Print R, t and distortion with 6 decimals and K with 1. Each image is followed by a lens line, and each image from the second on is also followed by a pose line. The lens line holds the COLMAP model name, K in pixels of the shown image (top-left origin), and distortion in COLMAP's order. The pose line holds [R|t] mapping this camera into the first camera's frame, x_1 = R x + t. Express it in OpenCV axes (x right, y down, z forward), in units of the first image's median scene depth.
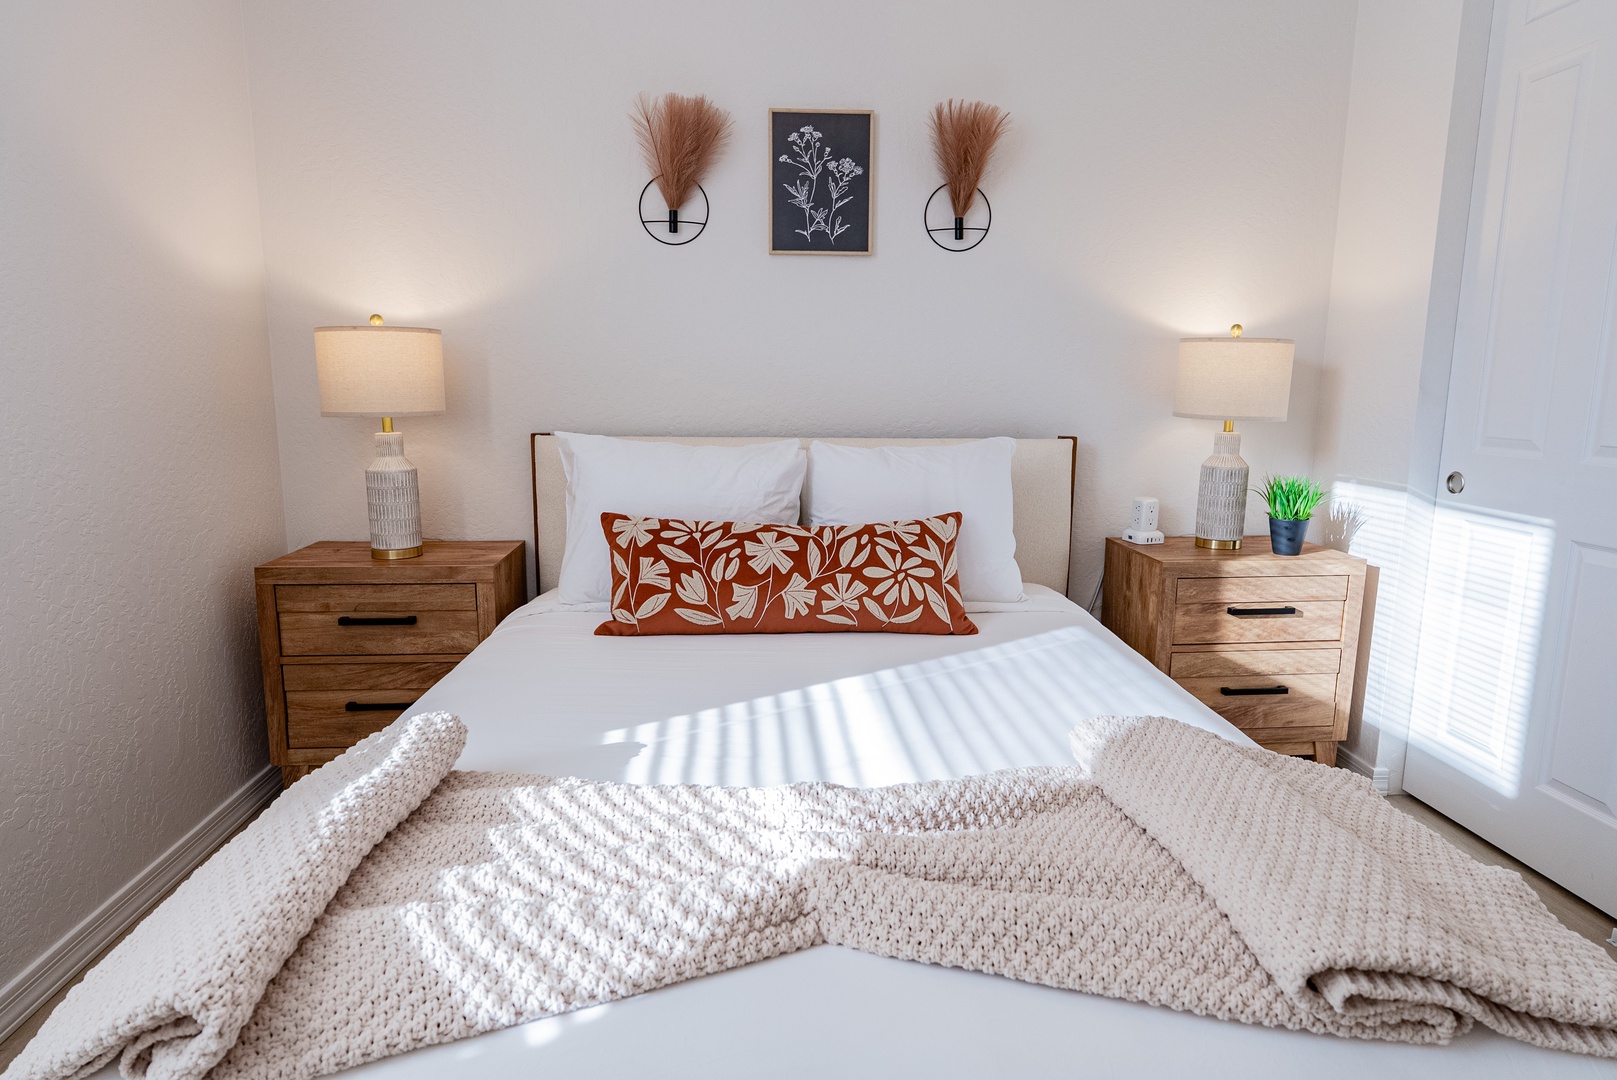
lens RADIAL K [[945.3, 0, 808.5], [0, 945.3, 540.0], [0, 0, 1]] dist [-0.000109, -0.000009]
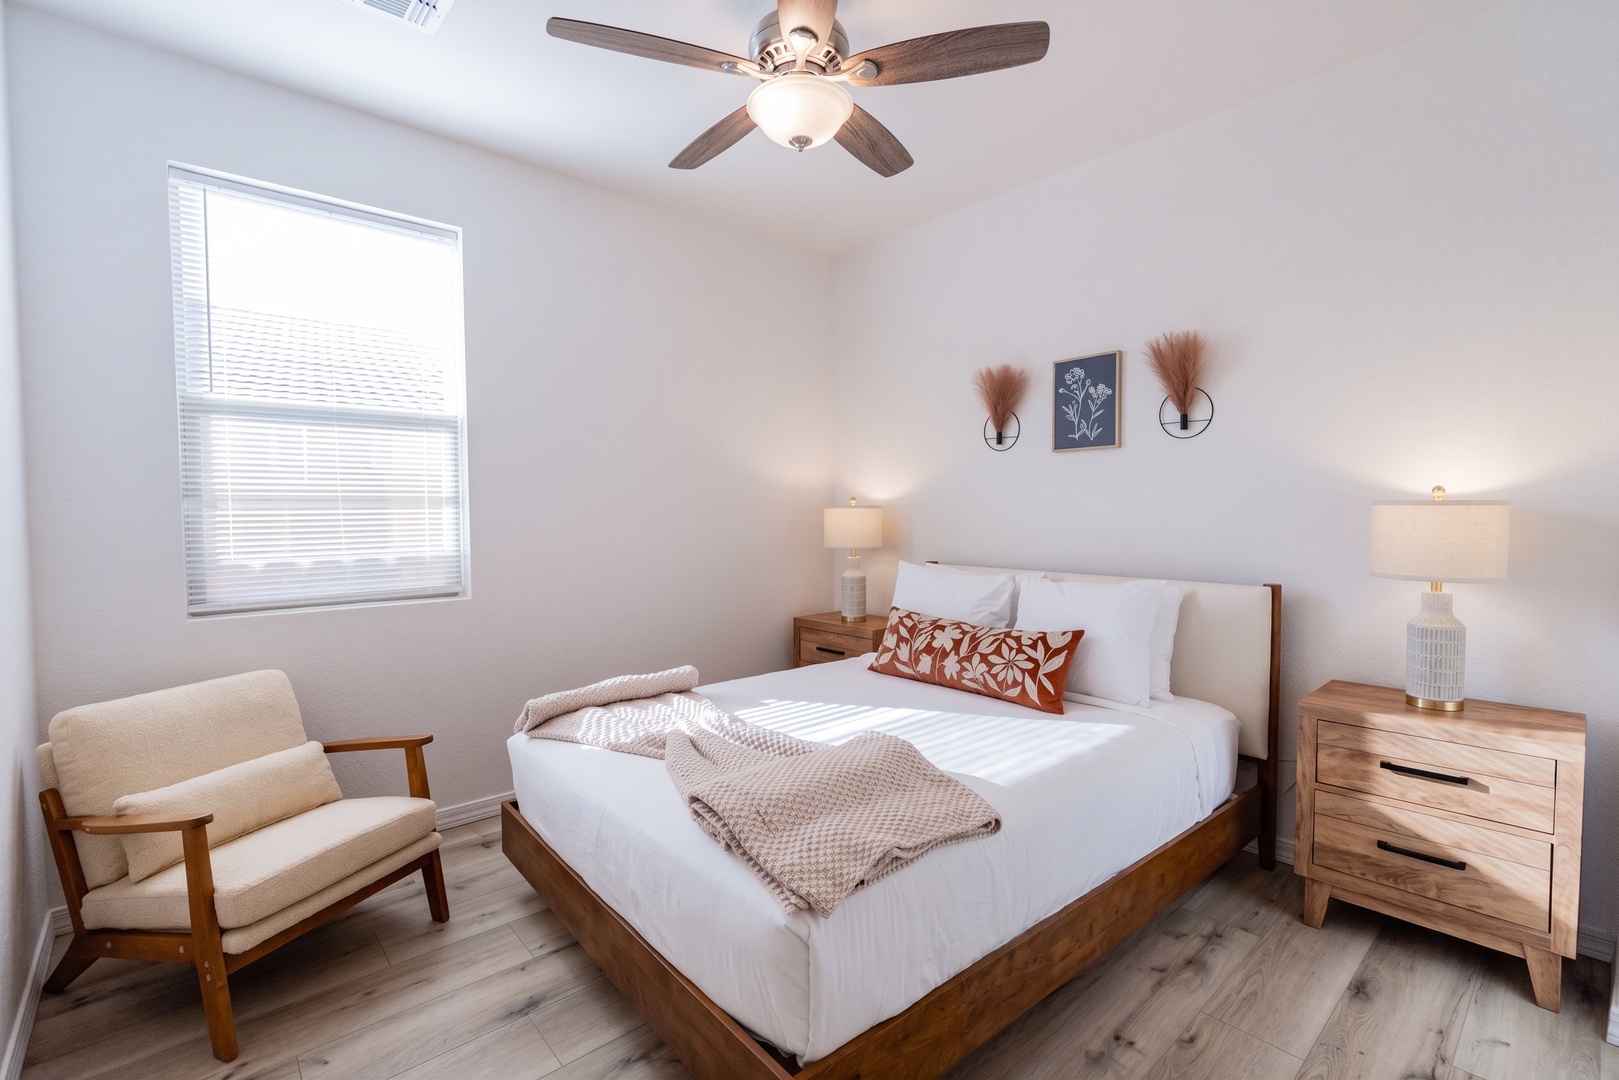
lens RADIAL K [[727.0, 0, 809.5], [0, 727.0, 540.0], [0, 0, 1]] dist [-0.001747, -0.000622]
pose [[0.607592, 0.021928, -0.793946, 0.723222], [-0.127514, 0.989345, -0.070260, -0.032380], [0.783946, 0.143929, 0.603915, 0.003562]]
